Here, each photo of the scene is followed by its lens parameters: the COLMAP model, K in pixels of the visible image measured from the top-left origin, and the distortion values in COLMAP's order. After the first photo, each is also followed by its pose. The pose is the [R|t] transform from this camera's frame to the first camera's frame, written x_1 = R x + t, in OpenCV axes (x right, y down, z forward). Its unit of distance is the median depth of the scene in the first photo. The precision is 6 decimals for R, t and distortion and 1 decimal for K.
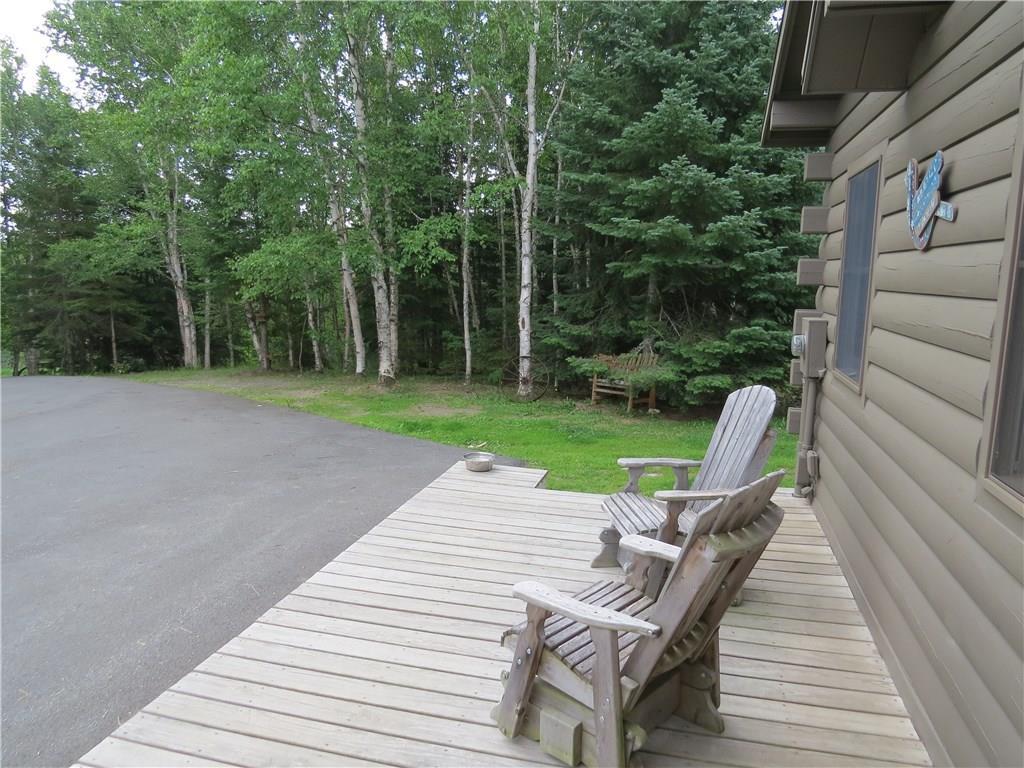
lens RADIAL K [[737.6, 0, 511.2], [0, 737.6, 384.6], [0, 0, 1]] dist [-0.004071, -0.001232]
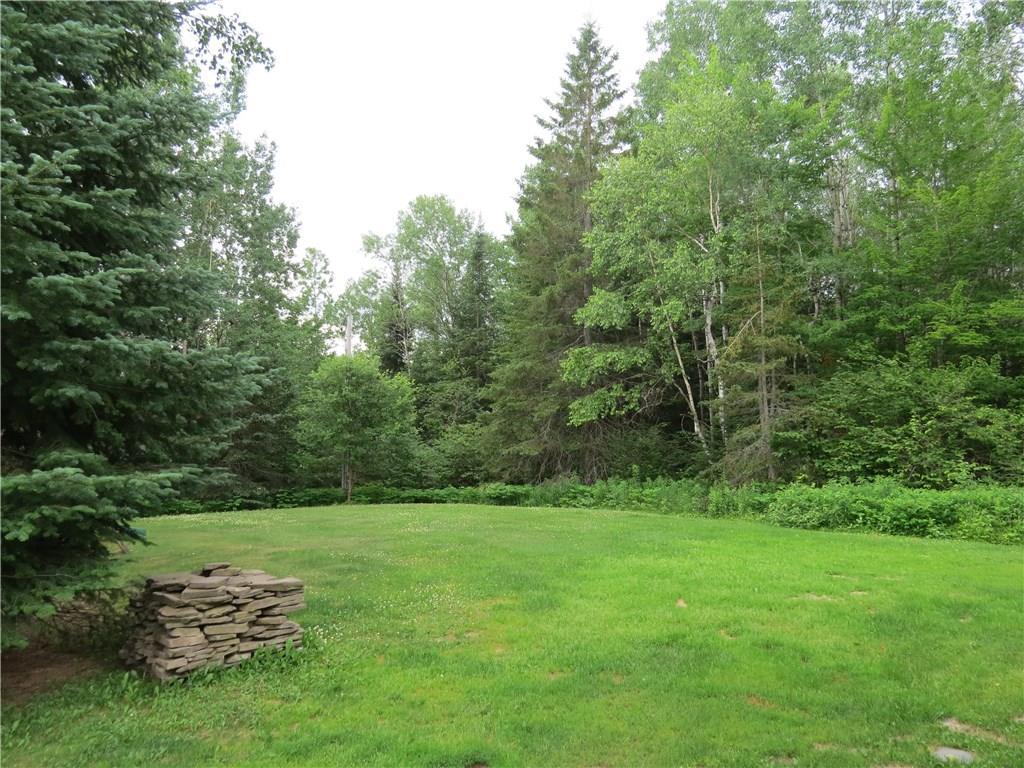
lens RADIAL K [[845.9, 0, 511.6], [0, 845.9, 383.0], [0, 0, 1]] dist [-0.000897, 0.000038]
pose [[0.605658, 0.013829, 0.795605, 0.115810], [0.128221, 0.985087, -0.114731, -0.040175], [-0.785327, 0.171501, 0.594852, 0.529074]]
